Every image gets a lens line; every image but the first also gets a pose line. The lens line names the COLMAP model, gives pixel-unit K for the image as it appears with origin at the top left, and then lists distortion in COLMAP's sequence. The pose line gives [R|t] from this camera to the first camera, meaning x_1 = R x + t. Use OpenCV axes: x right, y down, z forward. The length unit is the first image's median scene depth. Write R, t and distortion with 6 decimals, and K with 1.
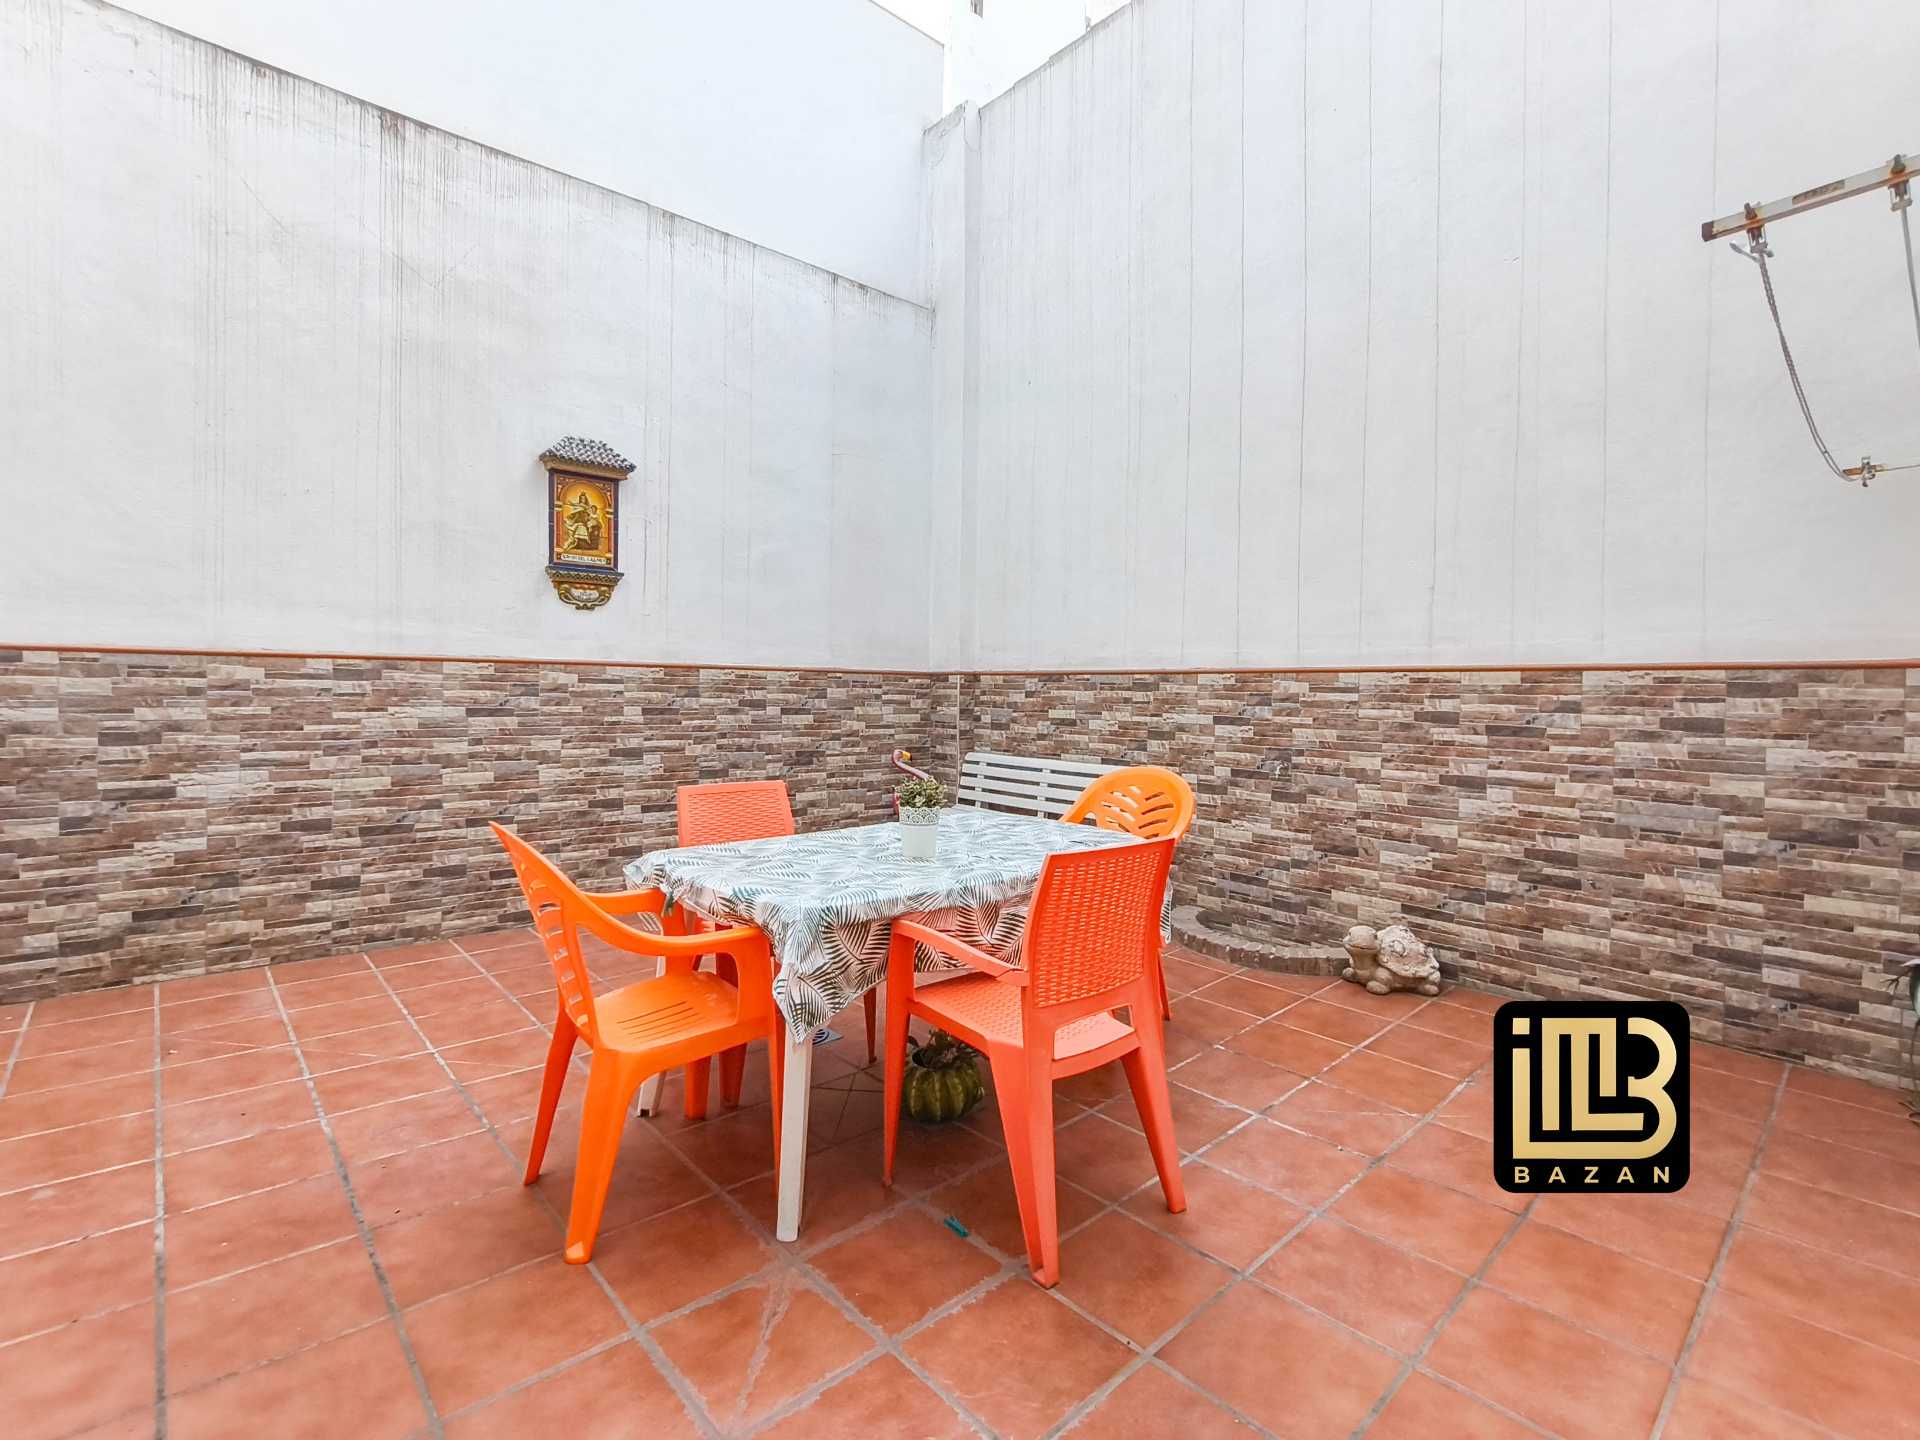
lens RADIAL K [[878.3, 0, 959.1], [0, 878.3, 708.2], [0, 0, 1]] dist [-0.001080, -0.001261]
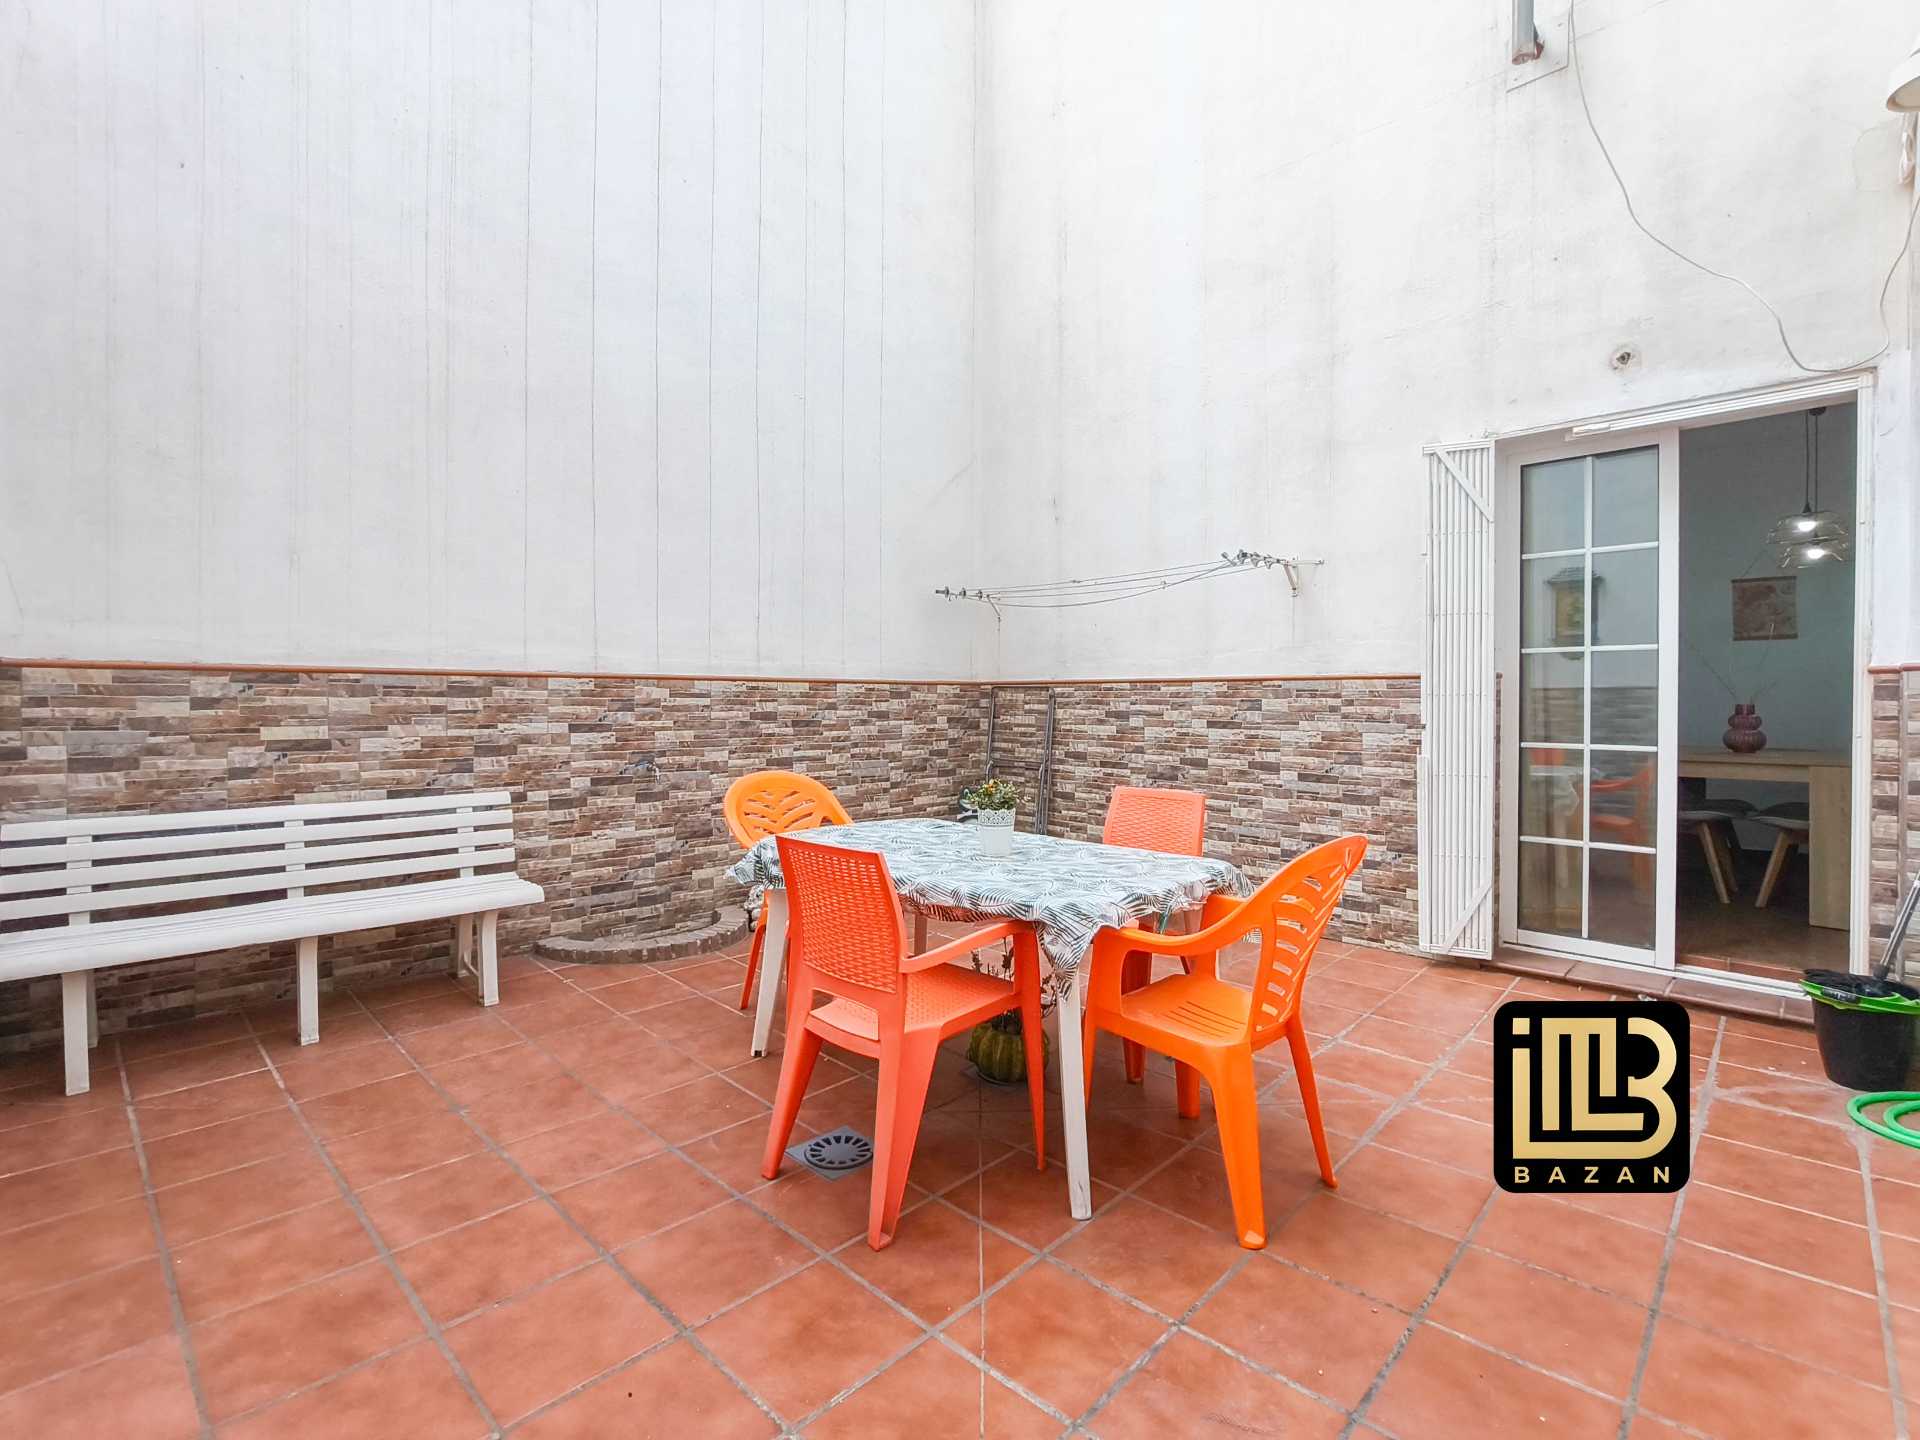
lens RADIAL K [[898.3, 0, 964.8], [0, 898.3, 713.0], [0, 0, 1]] dist [0.000263, -0.004791]
pose [[-0.082272, -0.024708, 0.996304, -0.696279], [0.017430, 0.999504, 0.026227, -0.020329], [-0.996457, 0.019523, -0.081801, 0.675941]]
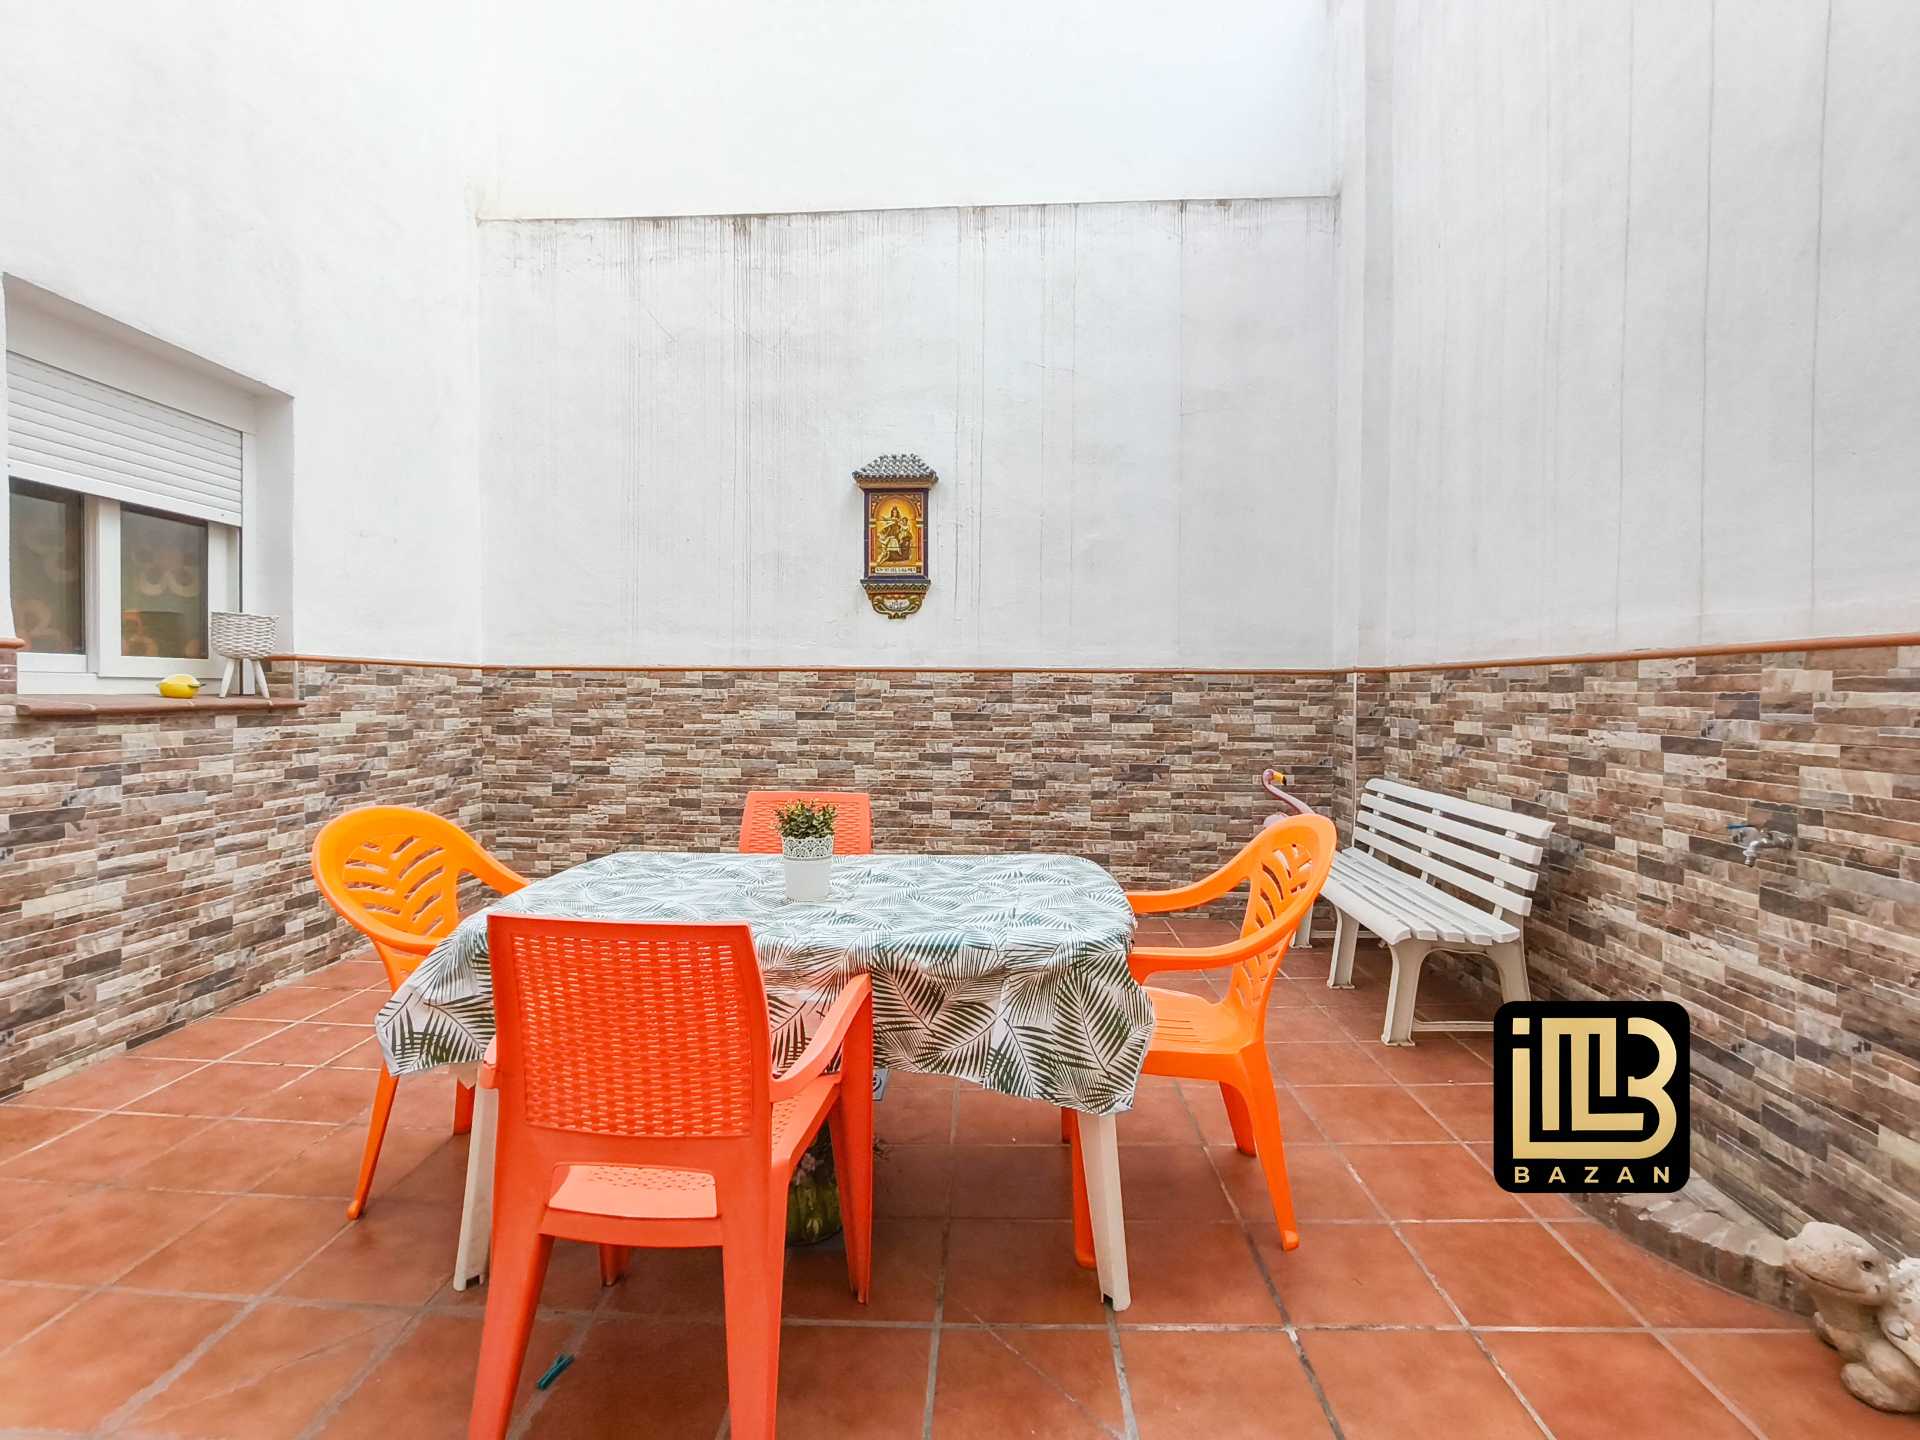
lens RADIAL K [[878.3, 0, 959.1], [0, 878.3, 708.2], [0, 0, 1]] dist [-0.001080, -0.001261]
pose [[0.715409, 0.004241, -0.698693, 0.364945], [-0.010738, 0.999930, -0.004925, -0.001224], [0.698624, 0.011026, 0.715404, 0.312815]]
